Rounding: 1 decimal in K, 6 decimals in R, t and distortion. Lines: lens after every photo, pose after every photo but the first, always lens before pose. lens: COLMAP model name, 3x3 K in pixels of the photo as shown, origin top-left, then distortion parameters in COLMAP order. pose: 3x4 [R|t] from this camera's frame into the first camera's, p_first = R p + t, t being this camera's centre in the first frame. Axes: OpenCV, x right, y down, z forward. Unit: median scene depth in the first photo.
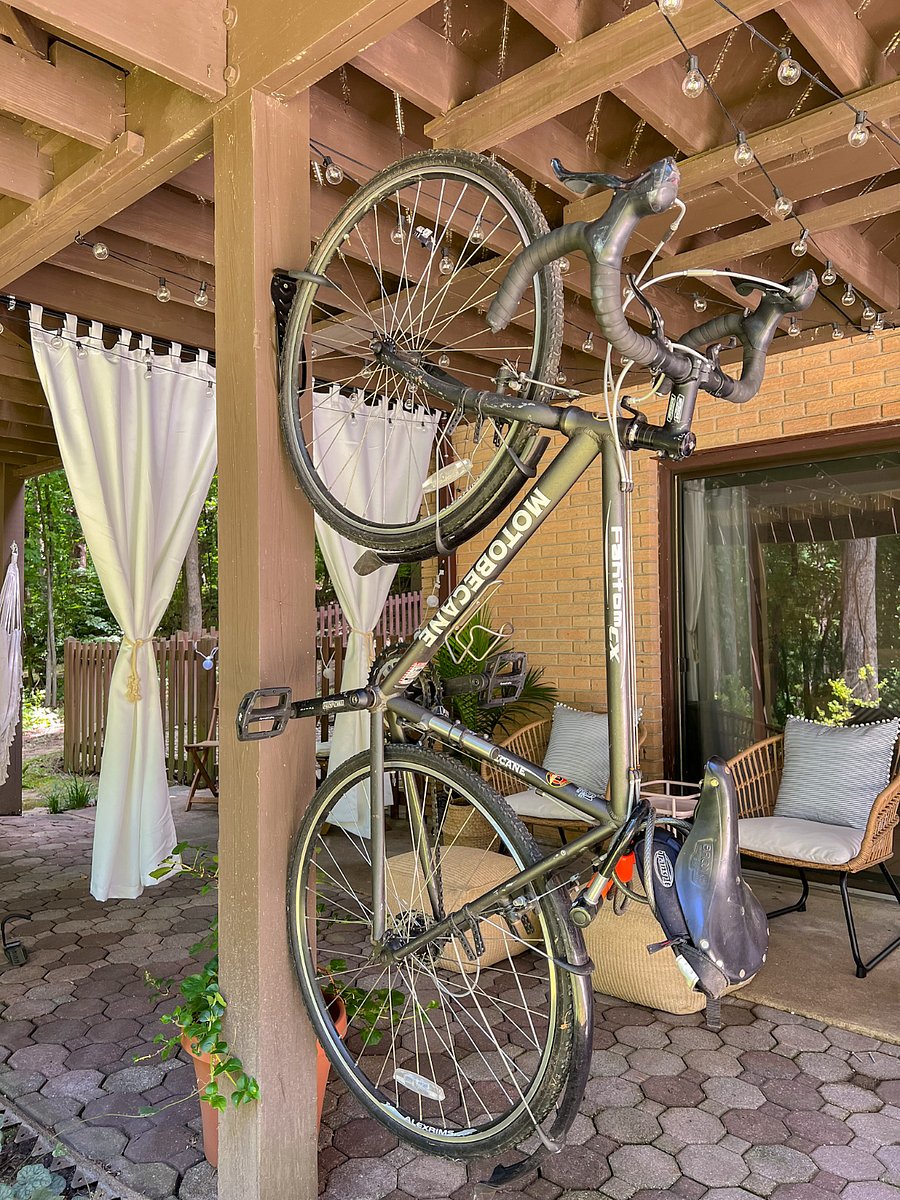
lens RADIAL K [[898.2, 0, 450.0], [0, 898.2, 600.0], [0, 0, 1]] dist [-0.003846, -0.000695]
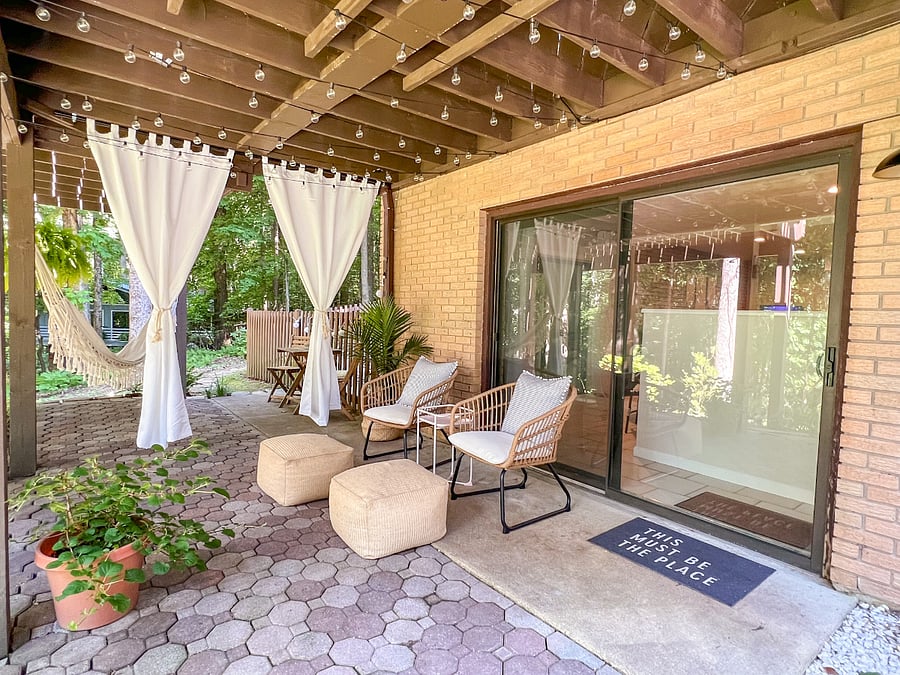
lens RADIAL K [[487.1, 0, 450.0], [0, 487.1, 337.5], [0, 0, 1]] dist [0.003022, 0.000954]
pose [[0.984893, 0.049055, -0.166073, 0.401482], [-0.033274, 0.994775, 0.096512, -0.012199], [0.169940, -0.089528, 0.981379, 0.121012]]
